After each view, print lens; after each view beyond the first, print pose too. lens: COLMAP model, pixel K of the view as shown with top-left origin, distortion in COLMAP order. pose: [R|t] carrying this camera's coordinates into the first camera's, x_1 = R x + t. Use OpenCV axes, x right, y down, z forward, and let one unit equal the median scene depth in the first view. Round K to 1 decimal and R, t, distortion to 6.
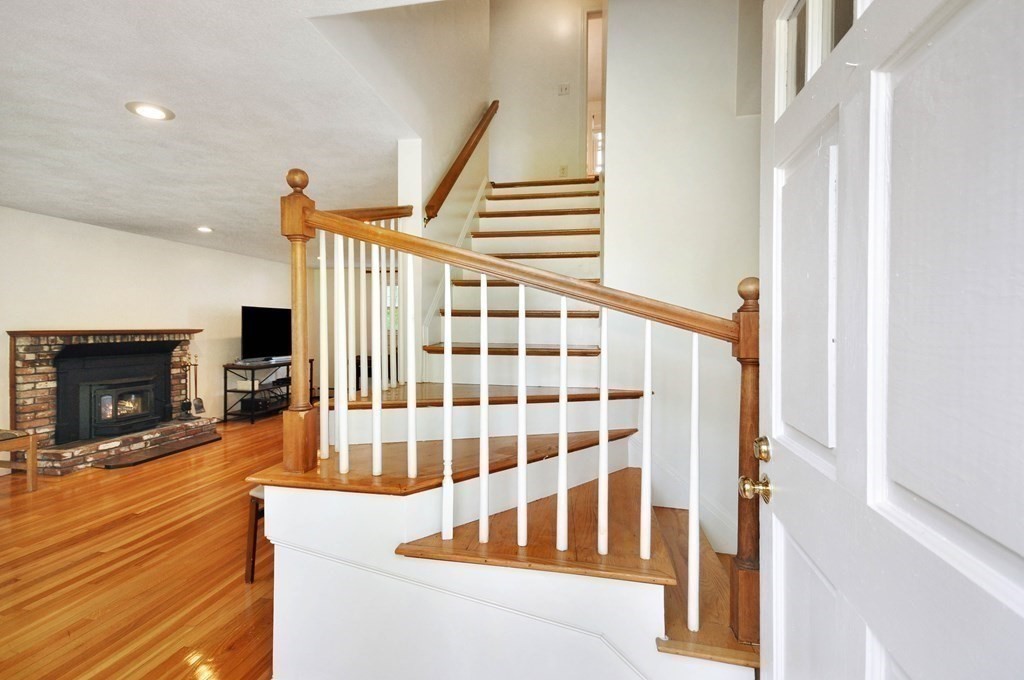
lens RADIAL K [[469.6, 0, 508.6], [0, 469.6, 334.9], [0, 0, 1]] dist [-0.001230, -0.000093]
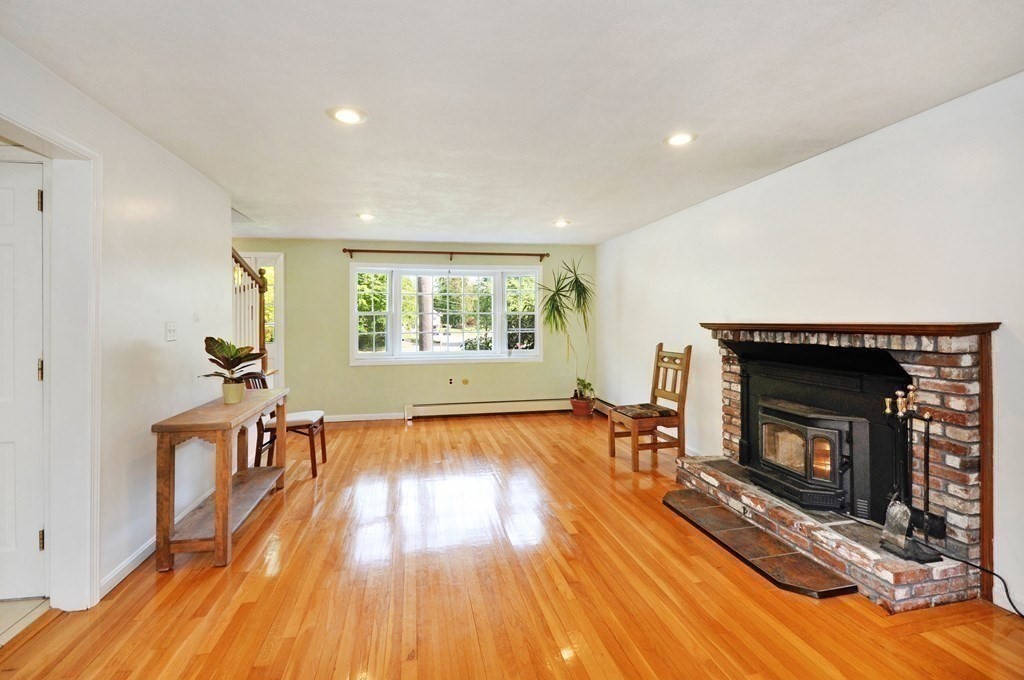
lens RADIAL K [[469.6, 0, 522.0], [0, 469.6, 317.5], [0, 0, 1]] dist [-0.001230, -0.000093]
pose [[-0.922787, -0.002235, -0.385304, -0.273551], [-0.005799, 0.999950, 0.008088, -0.021918], [0.385267, 0.009698, -0.922754, 1.469102]]
